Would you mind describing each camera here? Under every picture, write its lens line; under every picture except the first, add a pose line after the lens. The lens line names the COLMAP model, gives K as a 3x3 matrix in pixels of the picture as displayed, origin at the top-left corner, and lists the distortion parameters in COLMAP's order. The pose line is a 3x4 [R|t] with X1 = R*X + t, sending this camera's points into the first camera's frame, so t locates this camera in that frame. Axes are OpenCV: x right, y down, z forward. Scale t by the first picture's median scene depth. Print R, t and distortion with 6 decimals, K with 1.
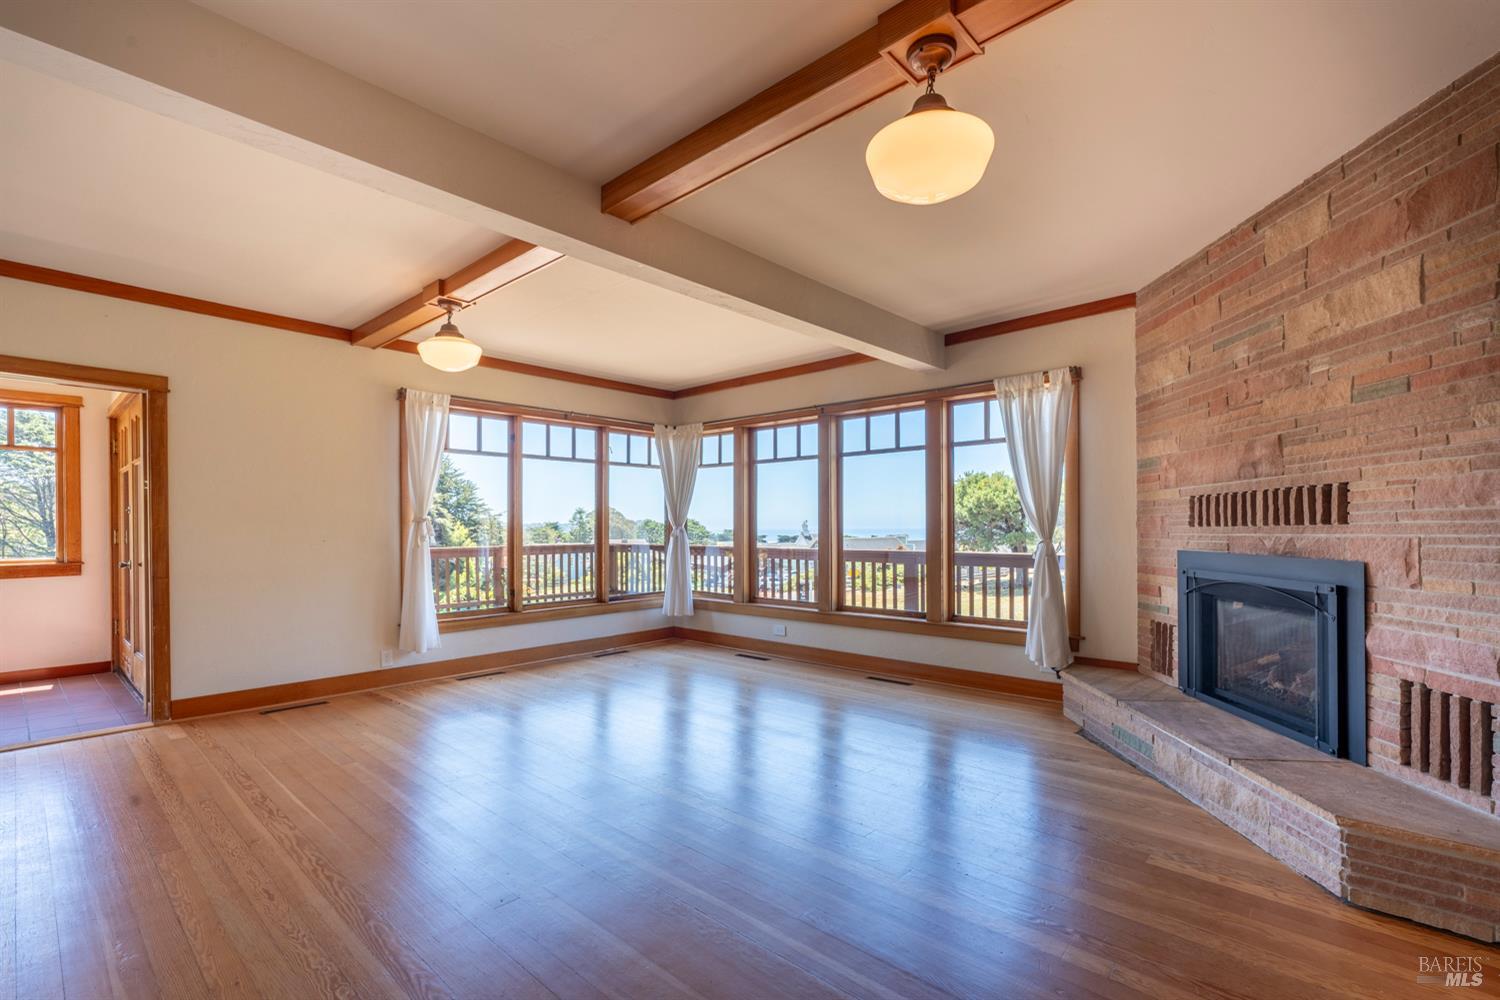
lens RADIAL K [[720.7, 0, 747.2], [0, 720.7, 527.8], [0, 0, 1]] dist [-0.000187, 0.000169]
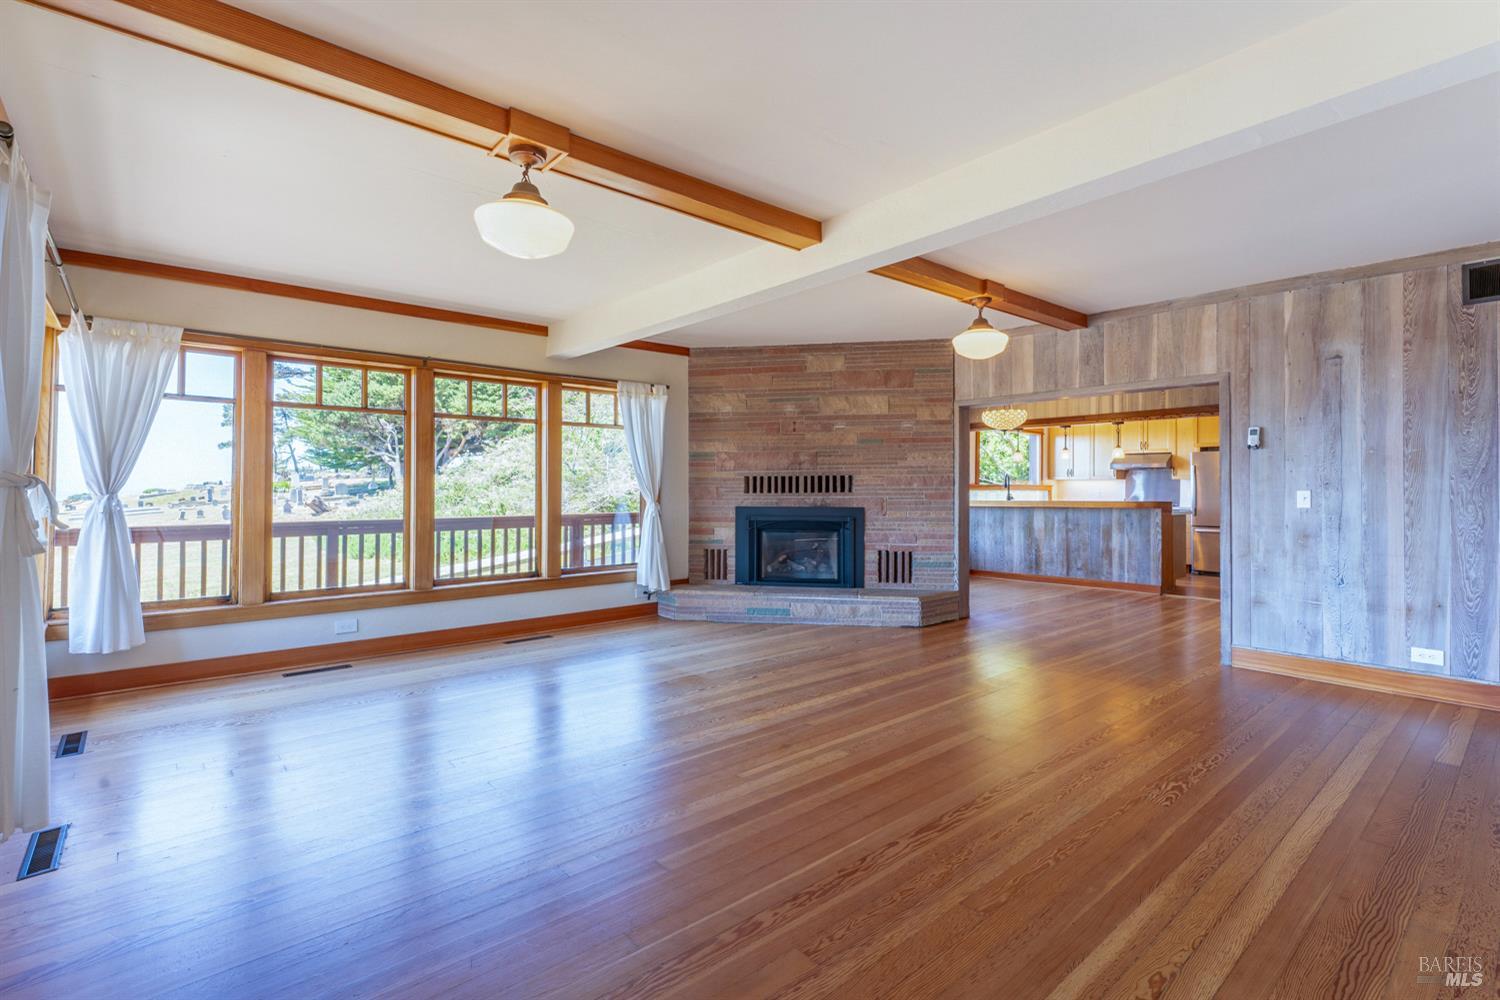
lens RADIAL K [[695.6, 0, 746.0], [0, 695.6, 478.7], [0, 0, 1]] dist [-0.000483, 0.000019]
pose [[0.088494, 0.015668, 0.995953, -0.876602], [0.001381, 0.999873, -0.015852, -0.007800], [-0.996076, 0.002778, 0.088461, 0.647121]]
